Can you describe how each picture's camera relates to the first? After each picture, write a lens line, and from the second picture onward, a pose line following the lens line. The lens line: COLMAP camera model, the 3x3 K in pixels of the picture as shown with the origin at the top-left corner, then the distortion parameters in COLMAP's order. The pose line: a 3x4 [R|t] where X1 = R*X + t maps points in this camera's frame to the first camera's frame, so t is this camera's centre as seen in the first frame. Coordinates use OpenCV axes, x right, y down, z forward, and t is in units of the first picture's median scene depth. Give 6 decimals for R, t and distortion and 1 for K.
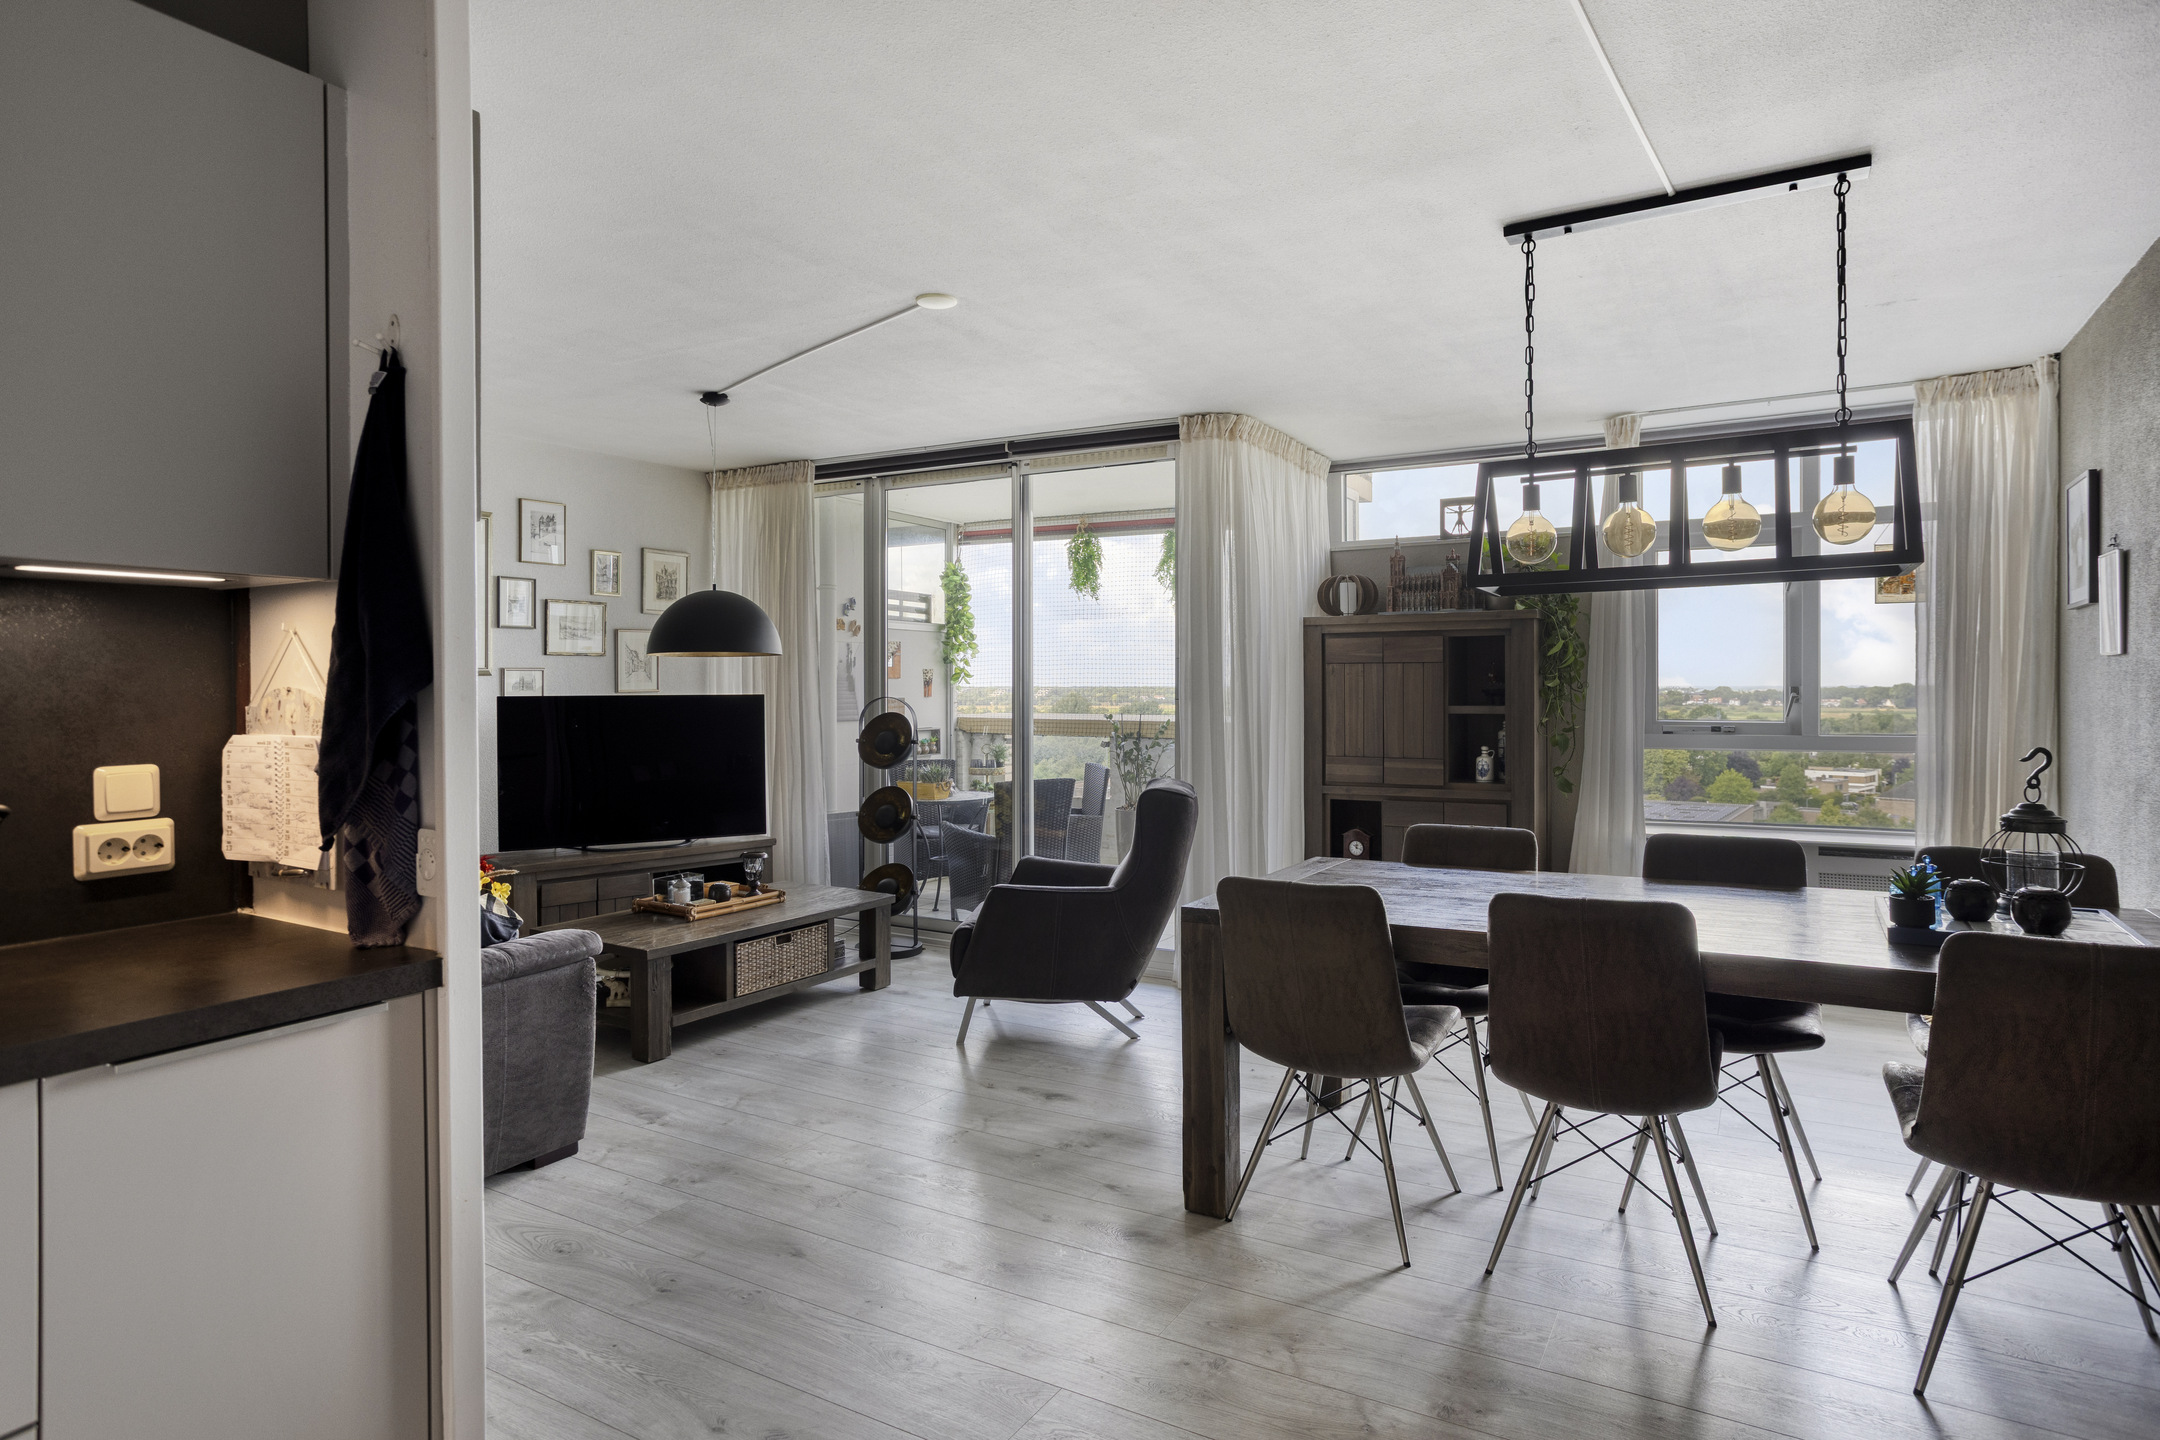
lens RADIAL K [[1195.0, 0, 1098.1], [0, 1195.0, 713.1], [0, 0, 1]] dist [-0.034951, 0.023340]
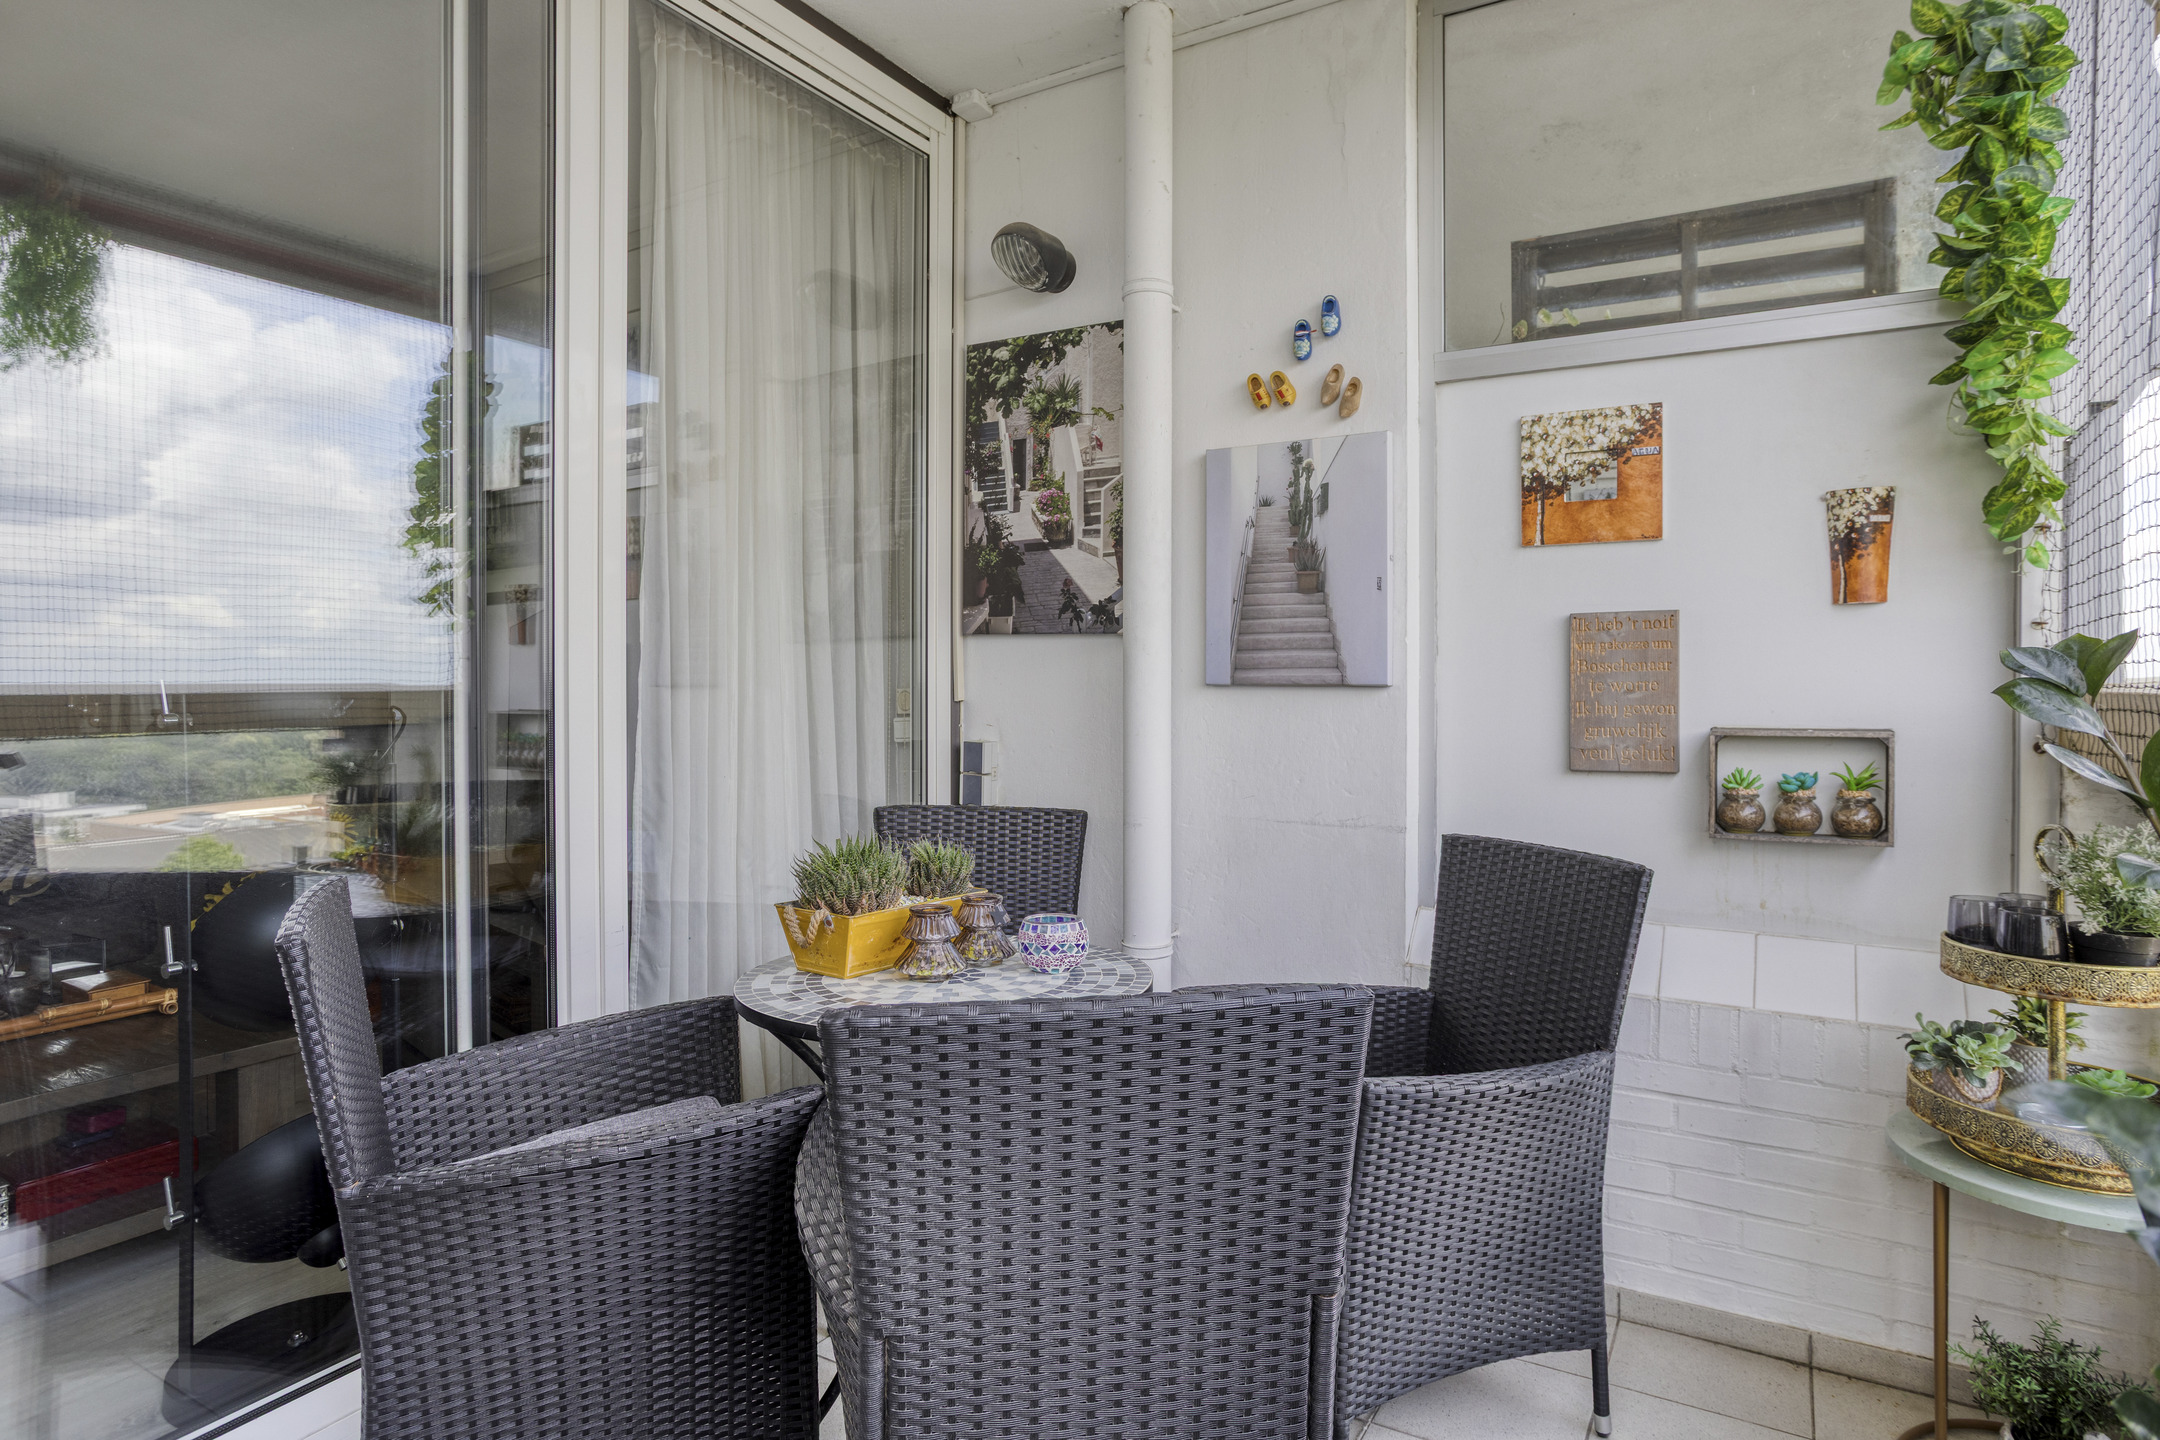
lens RADIAL K [[1195.0, 0, 1078.2], [0, 1195.0, 687.0], [0, 0, 1]] dist [-0.034951, 0.023340]
pose [[-0.018514, 0.000941, -0.999828, 0.101313], [-0.029394, 0.999567, 0.001485, 0.007937], [0.999396, 0.029416, -0.018478, 0.846595]]
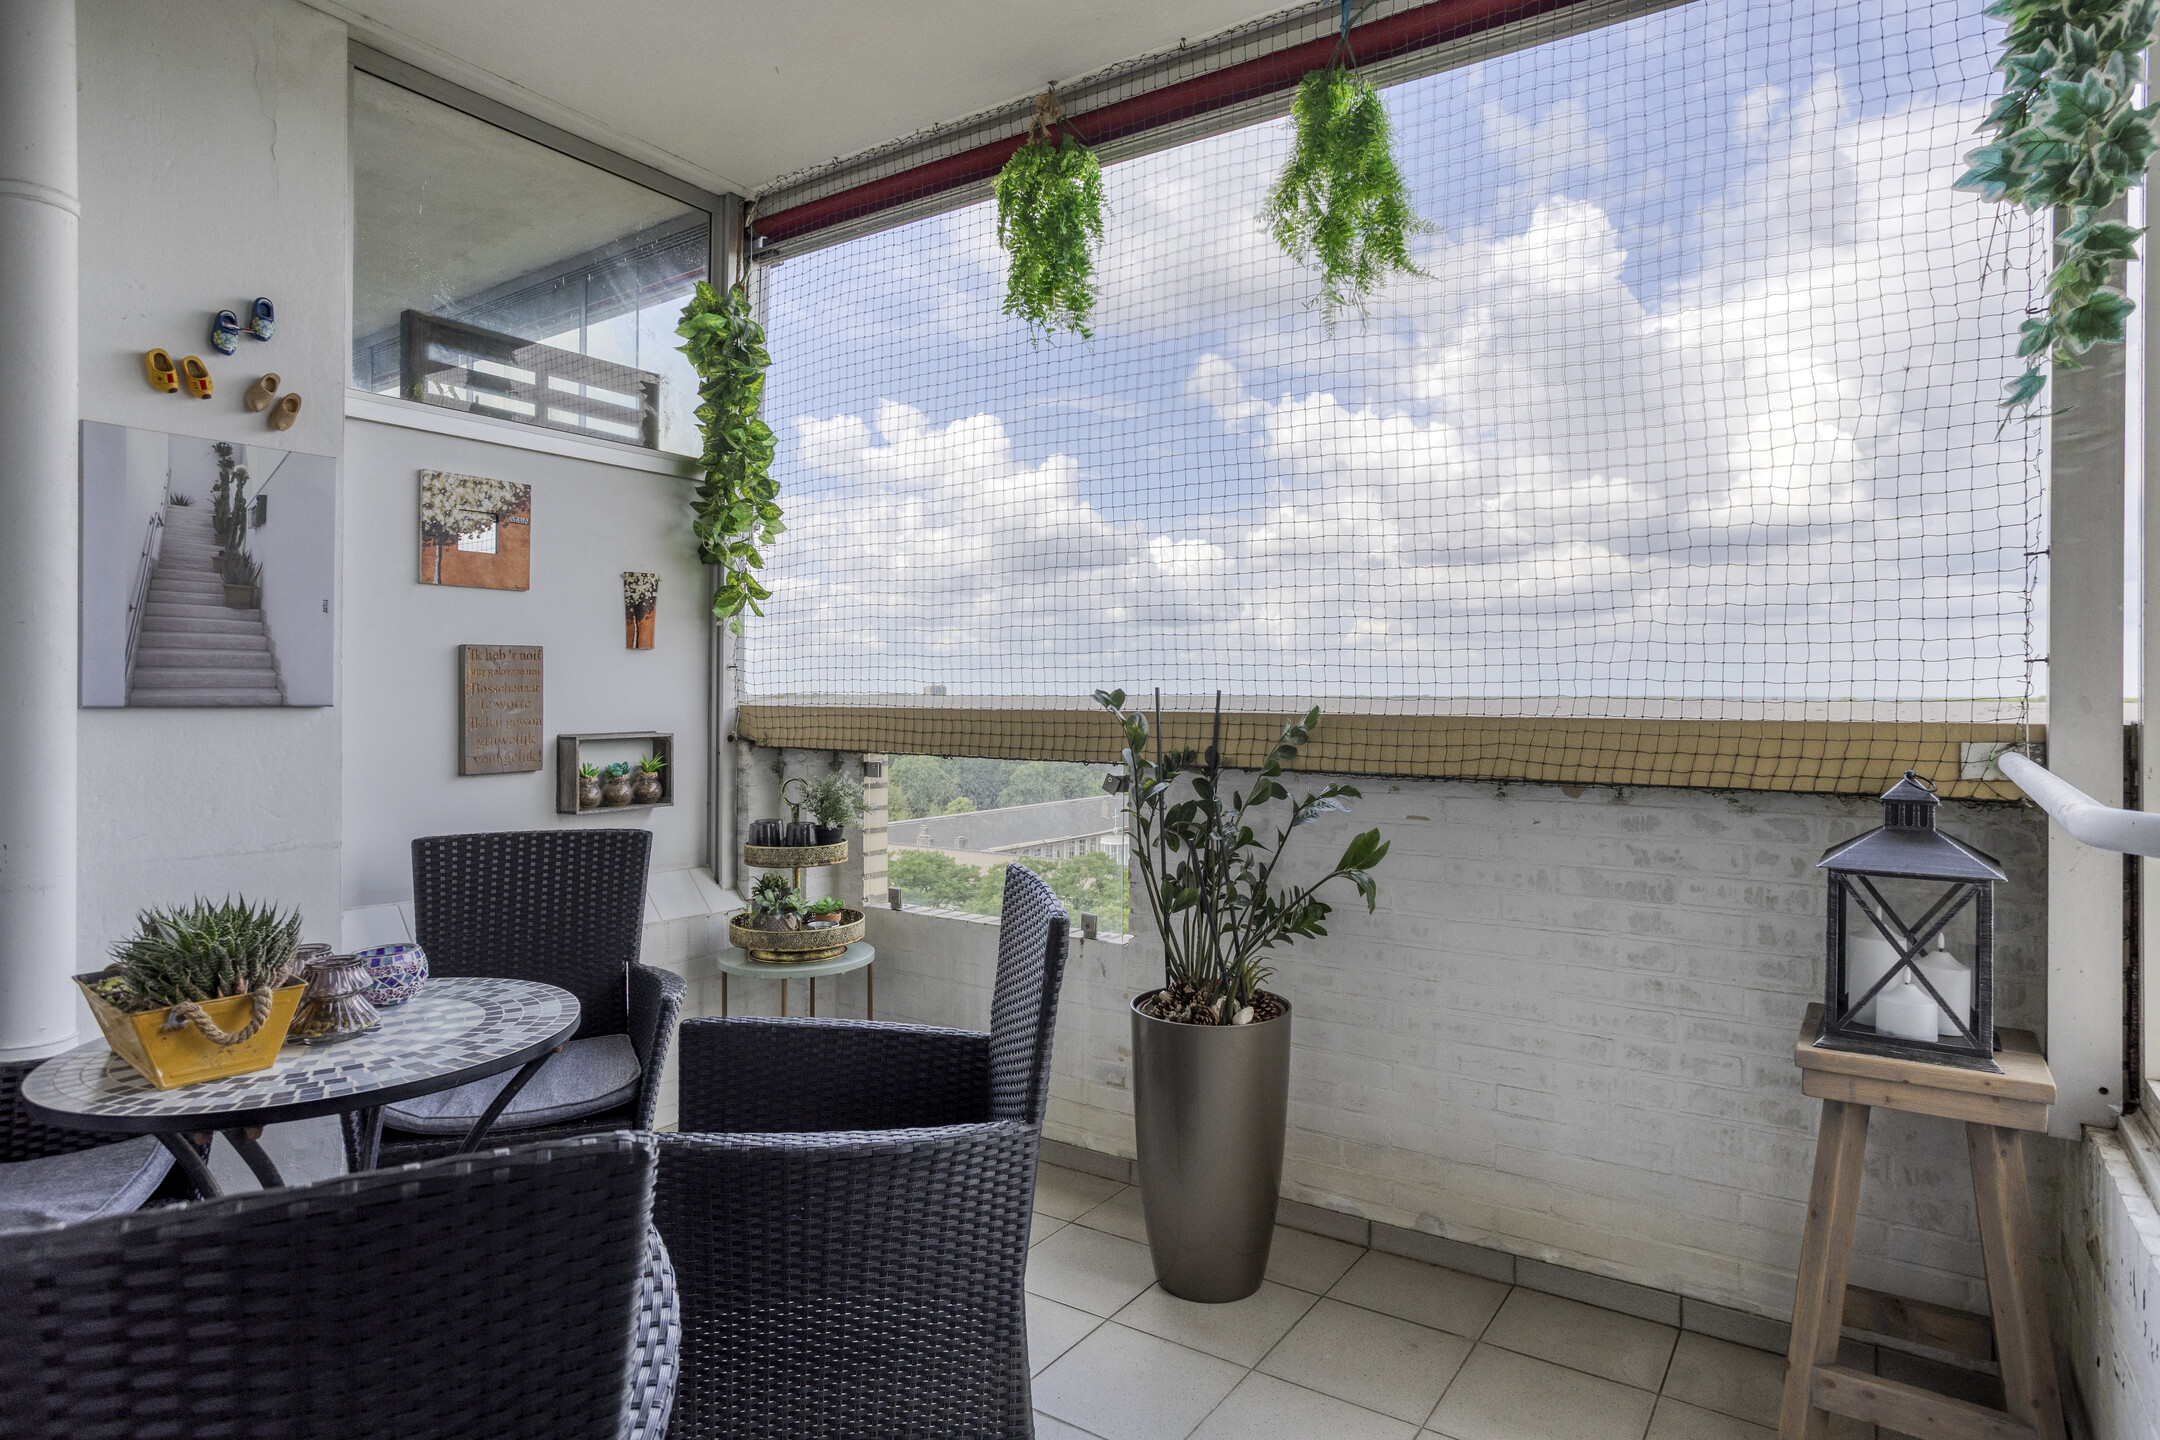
lens RADIAL K [[1195.0, 0, 1071.1], [0, 1195.0, 710.3], [0, 0, 1]] dist [-0.034951, 0.023340]
pose [[0.995144, 0.006465, -0.098217, 0.026106], [-0.007613, 0.999907, -0.011321, 0.008836], [0.098135, 0.012014, 0.995101, 0.648227]]
